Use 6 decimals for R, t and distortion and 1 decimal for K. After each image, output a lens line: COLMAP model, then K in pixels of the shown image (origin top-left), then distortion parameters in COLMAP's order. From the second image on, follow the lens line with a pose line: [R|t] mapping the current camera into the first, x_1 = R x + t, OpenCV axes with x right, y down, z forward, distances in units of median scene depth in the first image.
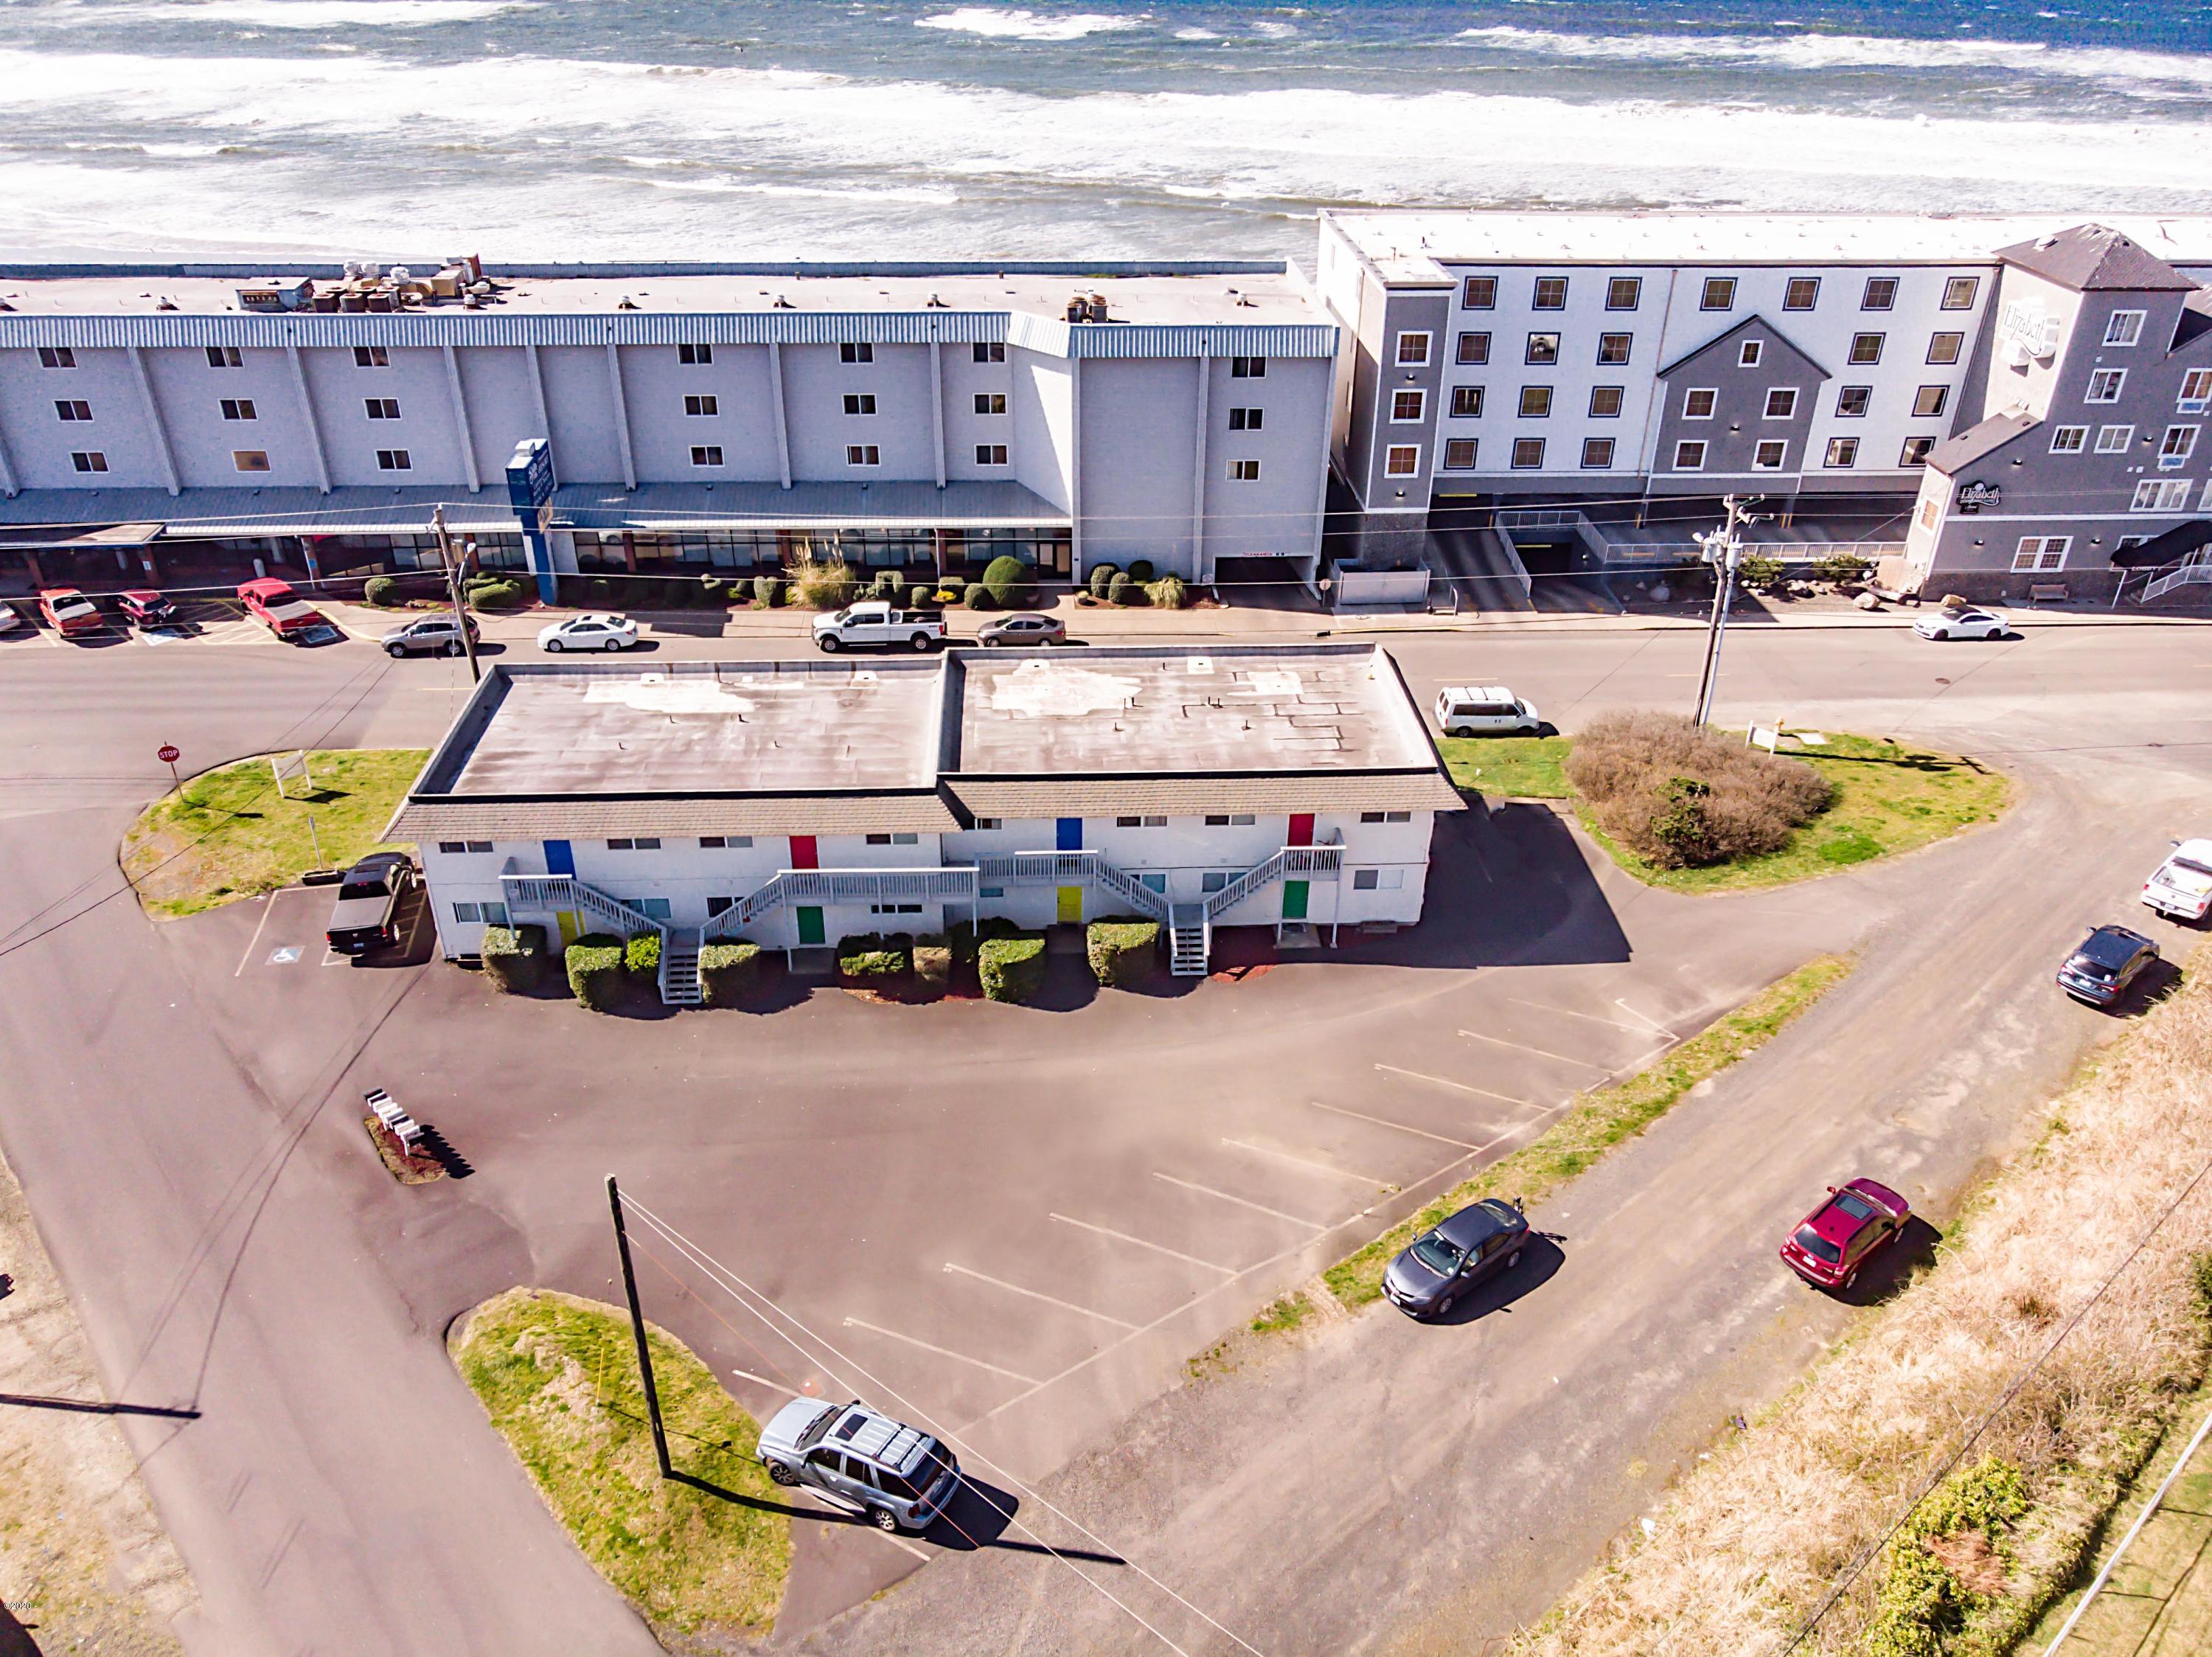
lens RADIAL K [[1645.4, 0, 1106.0], [0, 1645.4, 828.5], [0, 0, 1]] dist [0.002236, -0.000224]
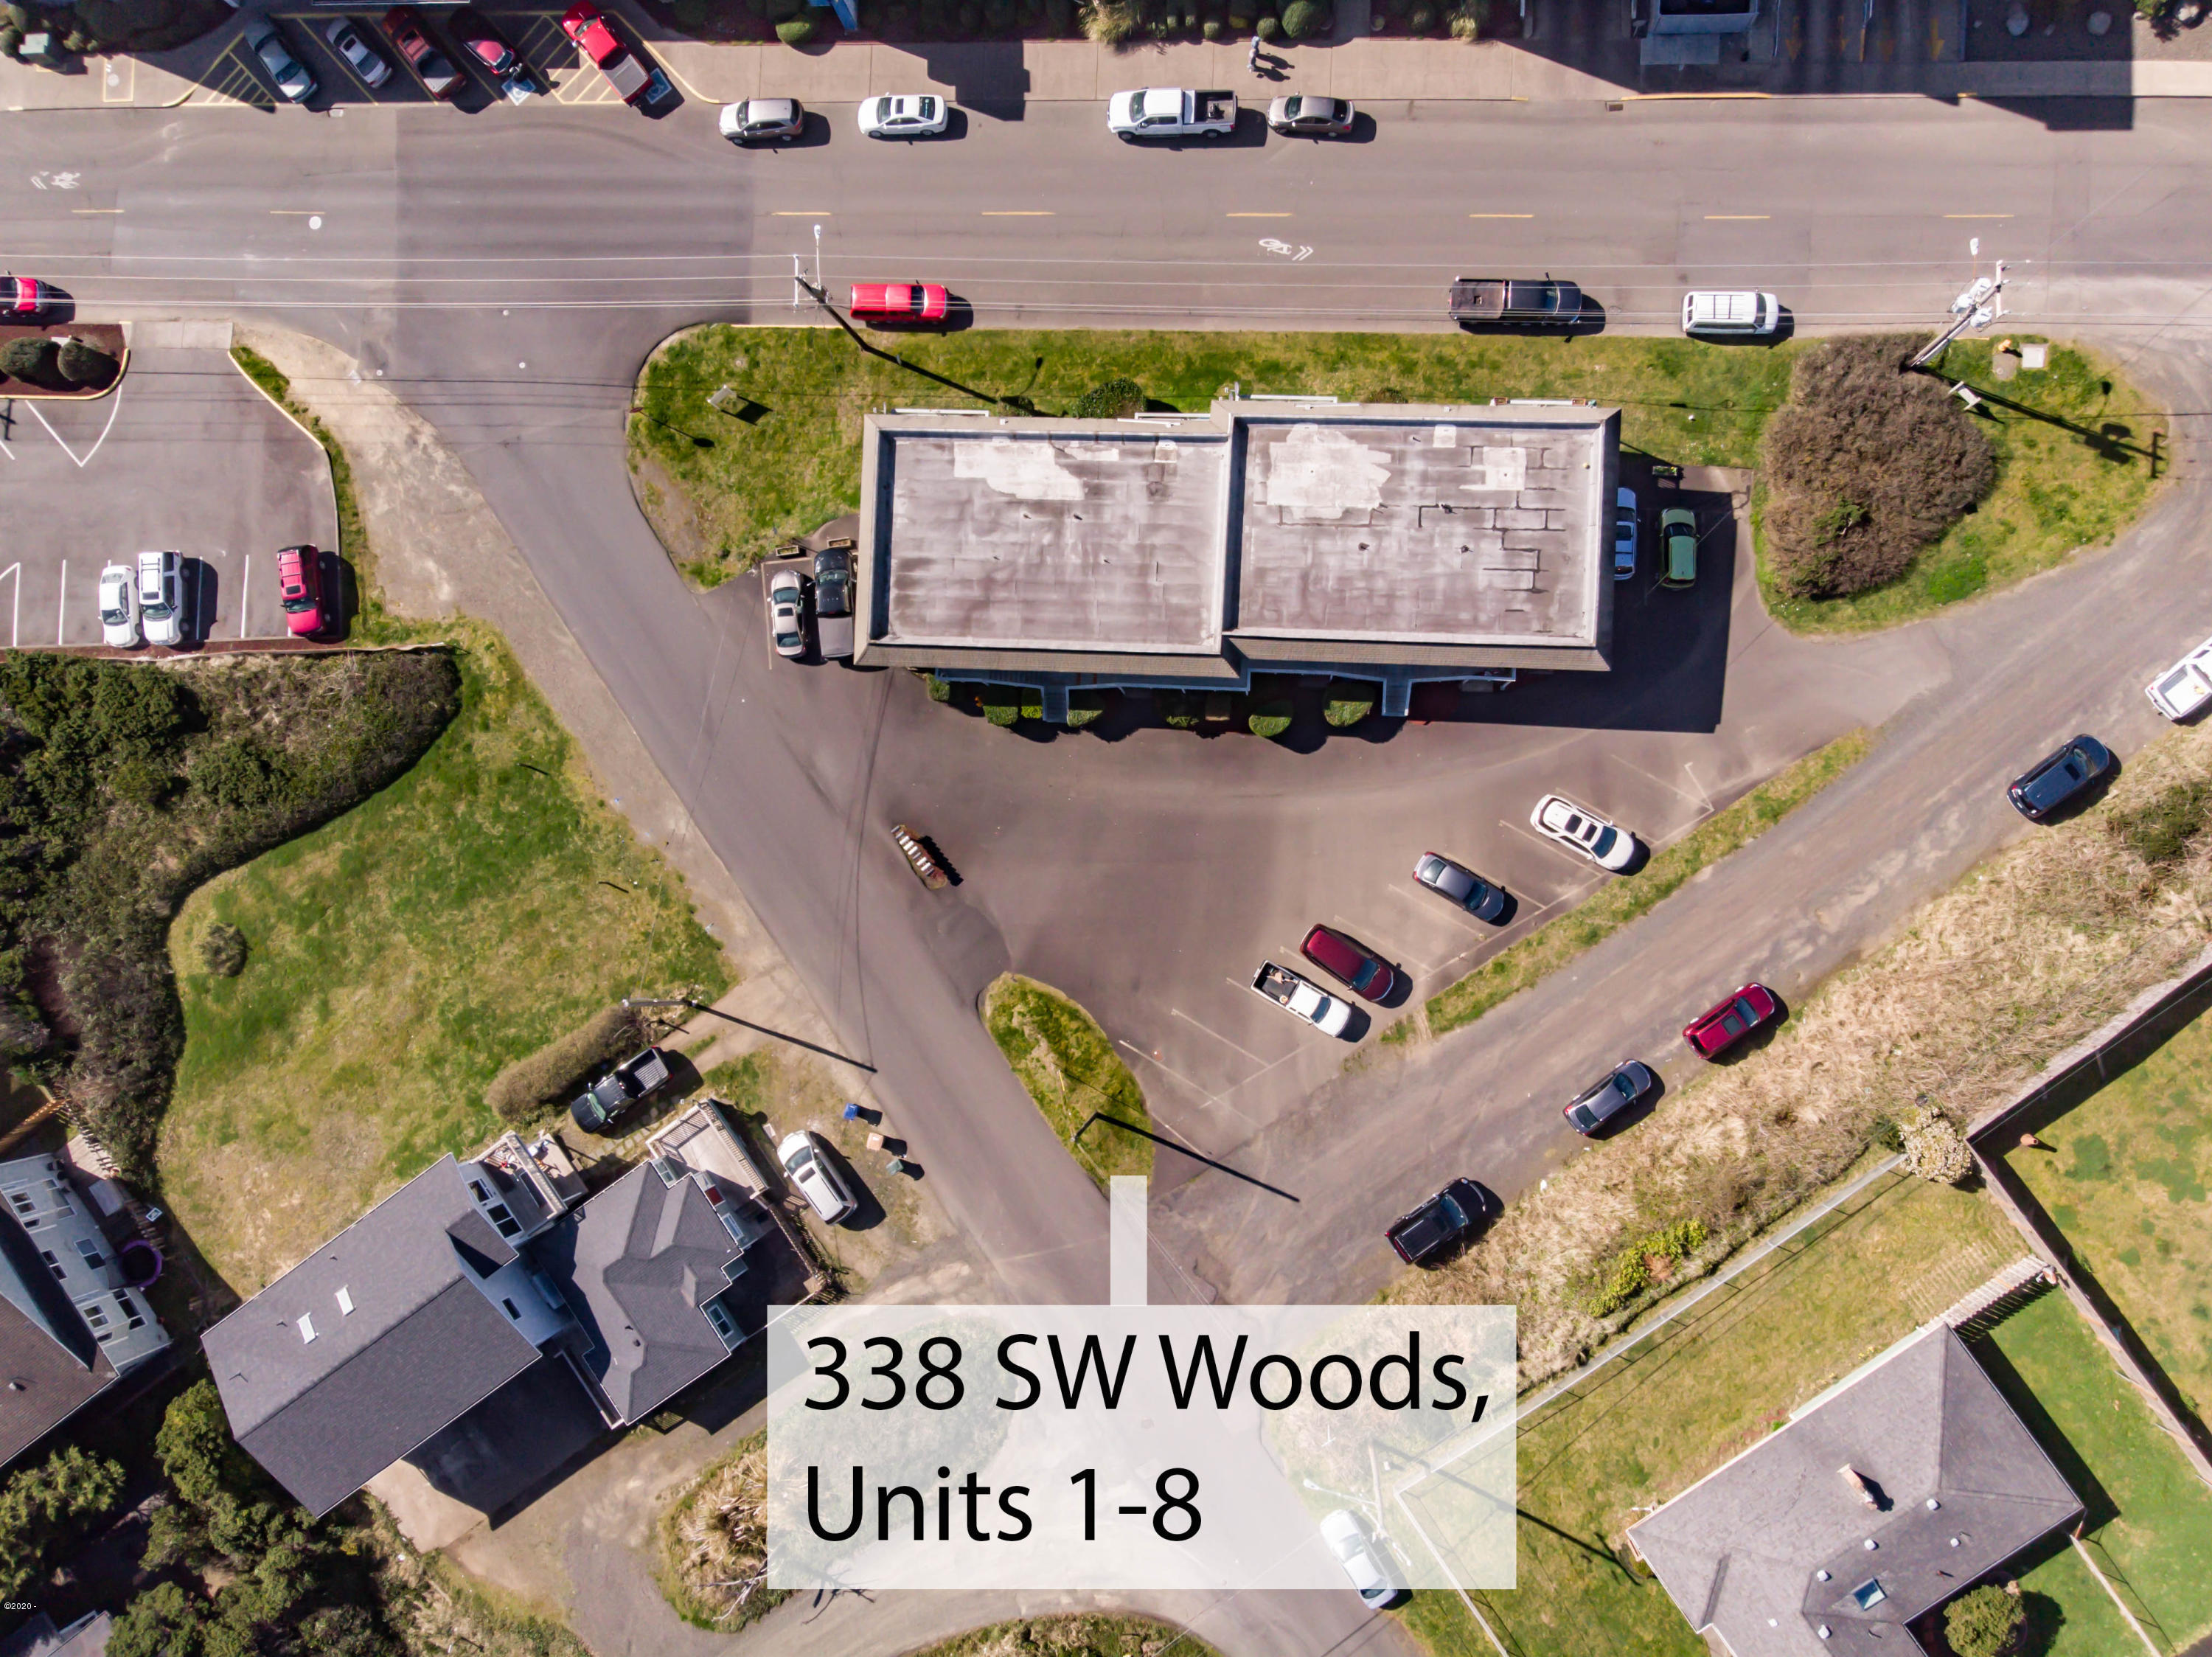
lens RADIAL K [[1645.4, 0, 1106.0], [0, 1645.4, 828.5], [0, 0, 1]] dist [0.002236, -0.000224]
pose [[0.987082, 0.095850, -0.128379, -0.004938], [0.057761, 0.534508, 0.843187, -1.138188], [0.149439, -0.839711, 0.522067, 0.115598]]
